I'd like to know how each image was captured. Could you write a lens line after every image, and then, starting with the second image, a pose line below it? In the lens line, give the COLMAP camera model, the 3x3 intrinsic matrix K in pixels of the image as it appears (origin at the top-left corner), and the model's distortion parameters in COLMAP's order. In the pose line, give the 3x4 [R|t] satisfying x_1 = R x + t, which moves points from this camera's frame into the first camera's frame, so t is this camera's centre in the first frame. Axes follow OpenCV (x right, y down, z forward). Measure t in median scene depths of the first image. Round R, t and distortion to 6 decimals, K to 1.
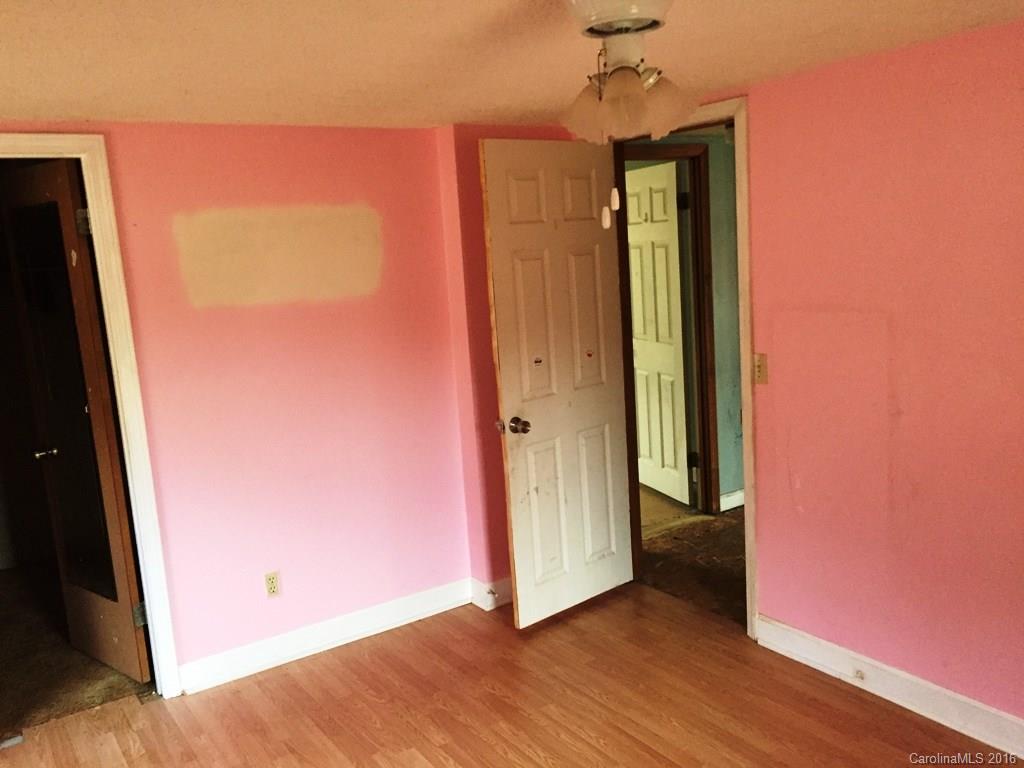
lens RADIAL K [[870.2, 0, 512.0], [0, 870.2, 384.0], [0, 0, 1]] dist [0.008202, 0.000632]
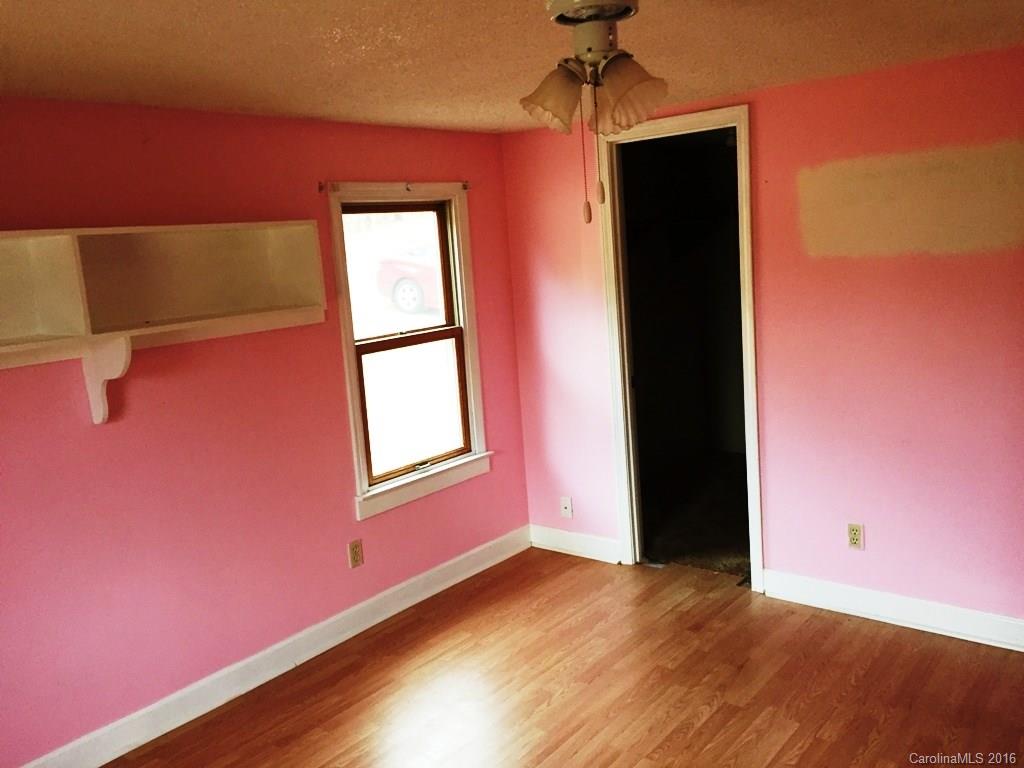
lens RADIAL K [[860.1, 0, 492.0], [0, 860.1, 387.4], [0, 0, 1]] dist [-0.041643, -0.002346]
pose [[0.267092, 0.202725, -0.942107, 0.543790], [-0.098203, 0.978259, 0.182663, -0.082311], [0.958654, 0.043730, 0.281193, 0.335784]]
